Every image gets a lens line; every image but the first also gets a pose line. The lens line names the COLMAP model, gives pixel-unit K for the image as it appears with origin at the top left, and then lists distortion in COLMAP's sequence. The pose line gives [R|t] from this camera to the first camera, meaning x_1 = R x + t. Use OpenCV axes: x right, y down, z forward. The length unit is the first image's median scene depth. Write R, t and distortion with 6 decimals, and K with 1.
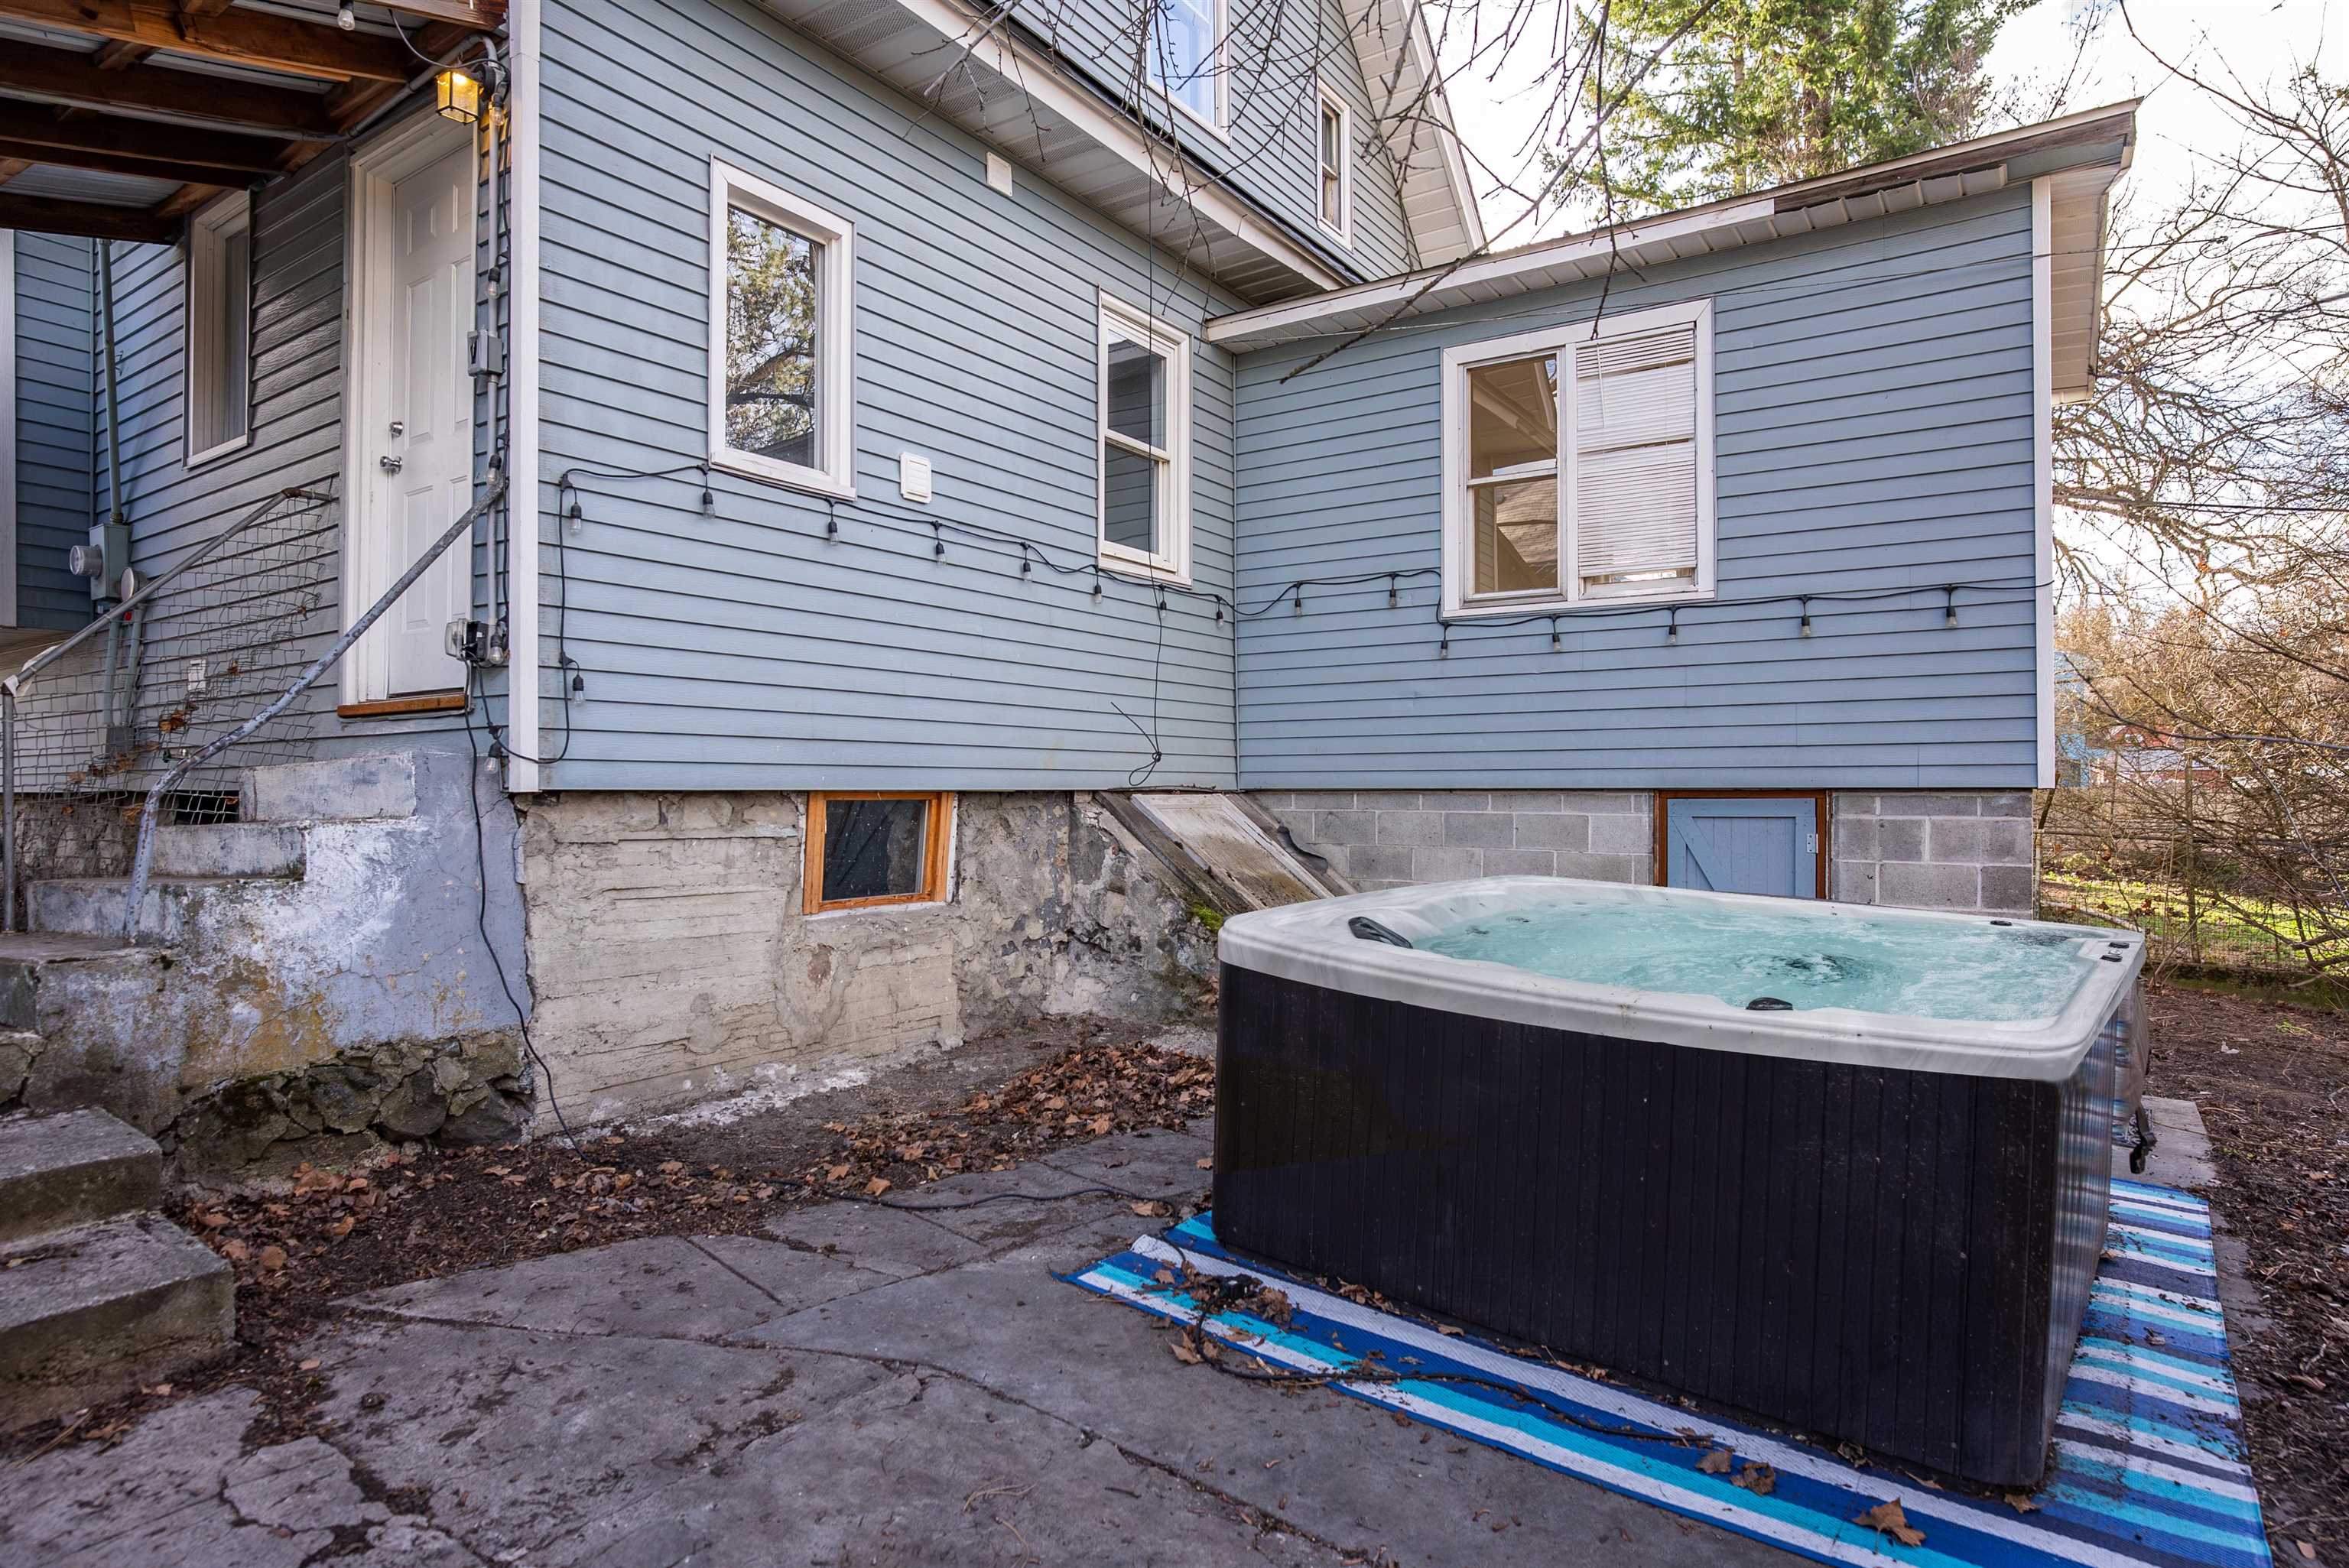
lens RADIAL K [[1323.6, 0, 1174.5], [0, 1323.6, 784.0], [0, 0, 1]] dist [-0.001476, 0.001687]
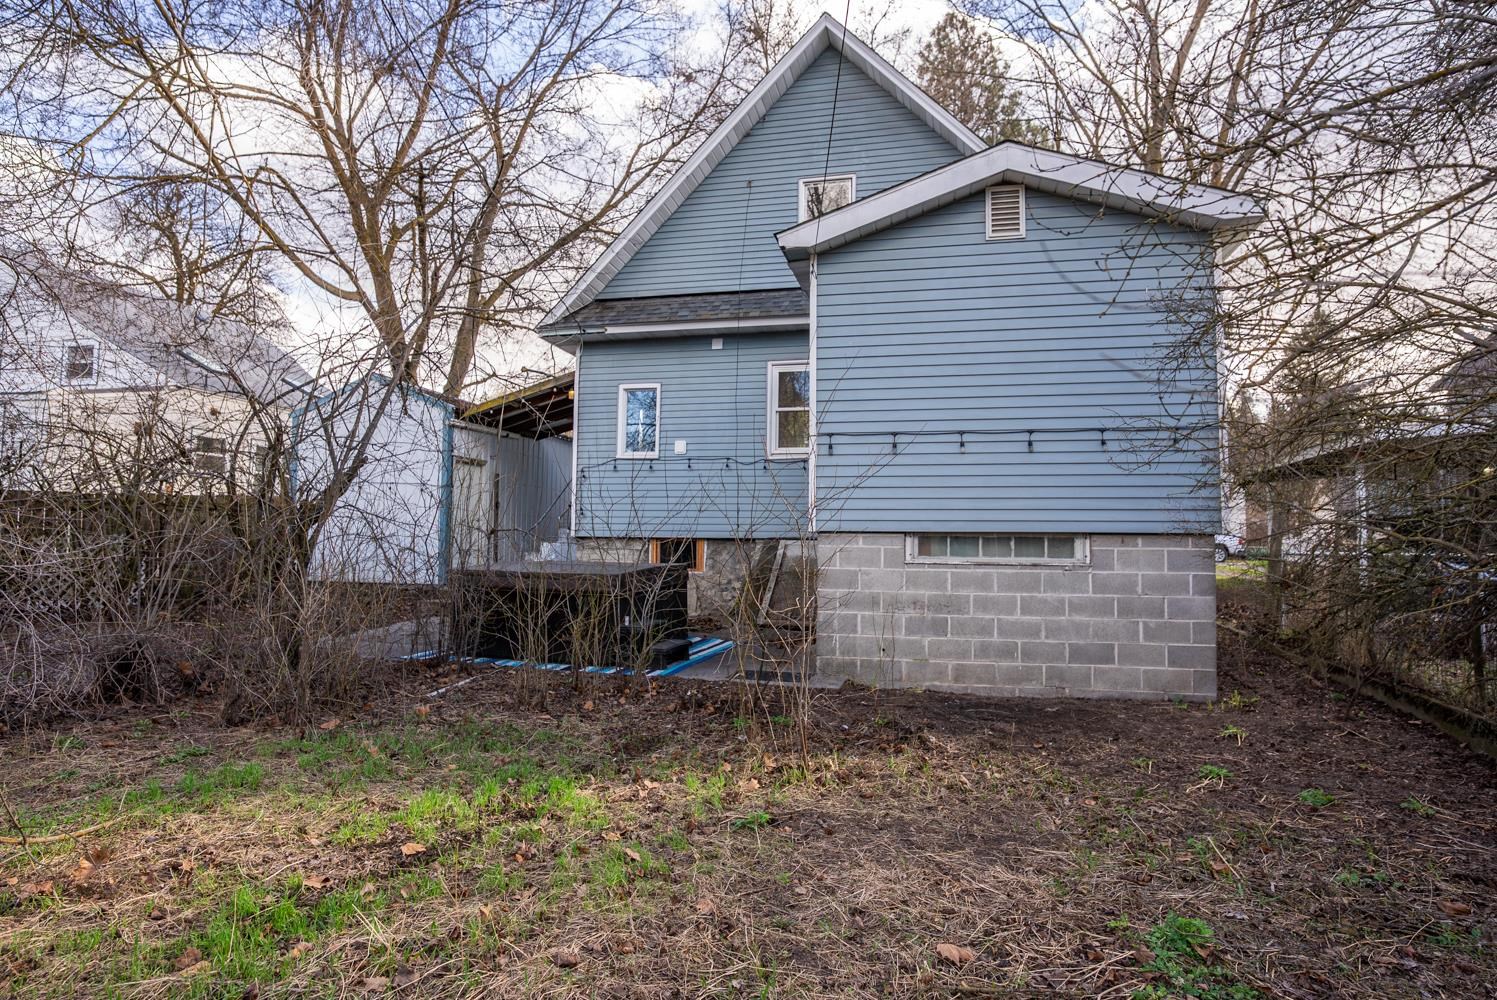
lens RADIAL K [[843.6, 0, 748.5], [0, 843.6, 500.0], [0, 0, 1]] dist [-0.001476, 0.001687]
pose [[0.331917, -0.026166, -0.942946, 2.227840], [-0.001492, 0.999599, -0.028263, -0.036415], [0.943307, 0.010788, 0.331745, 0.503900]]
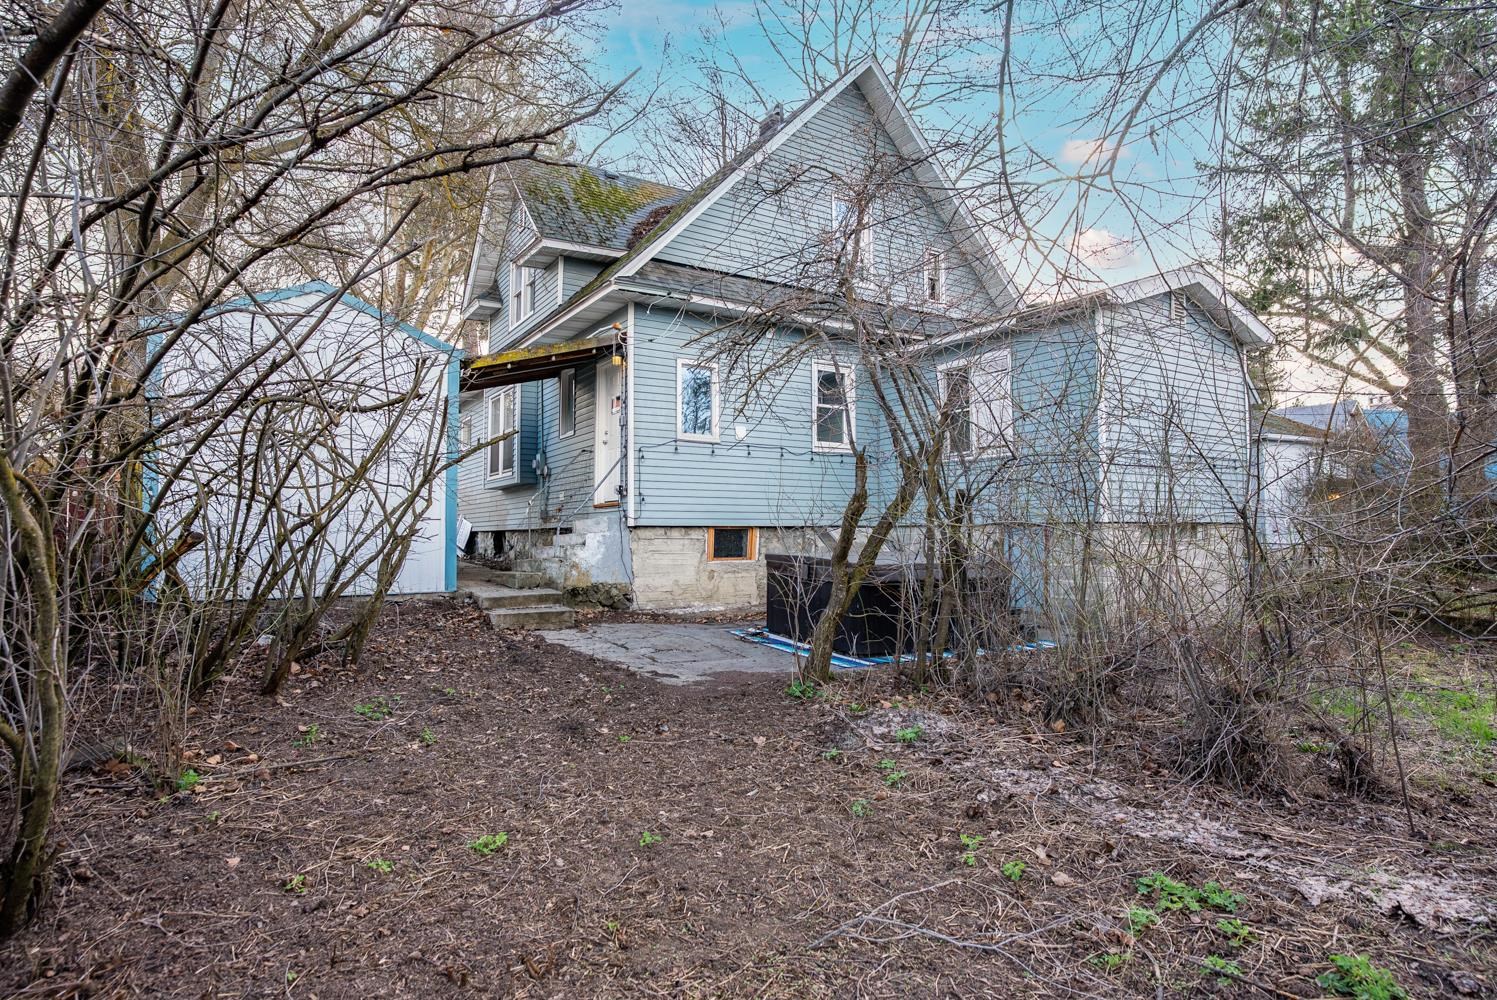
lens RADIAL K [[843.6, 0, 748.5], [0, 843.6, 500.0], [0, 0, 1]] dist [-0.001476, 0.001687]
pose [[0.922507, -0.018293, -0.385545, 0.742281], [0.005436, 0.999393, -0.034413, 0.015076], [0.385941, 0.029650, 0.922047, -1.107350]]
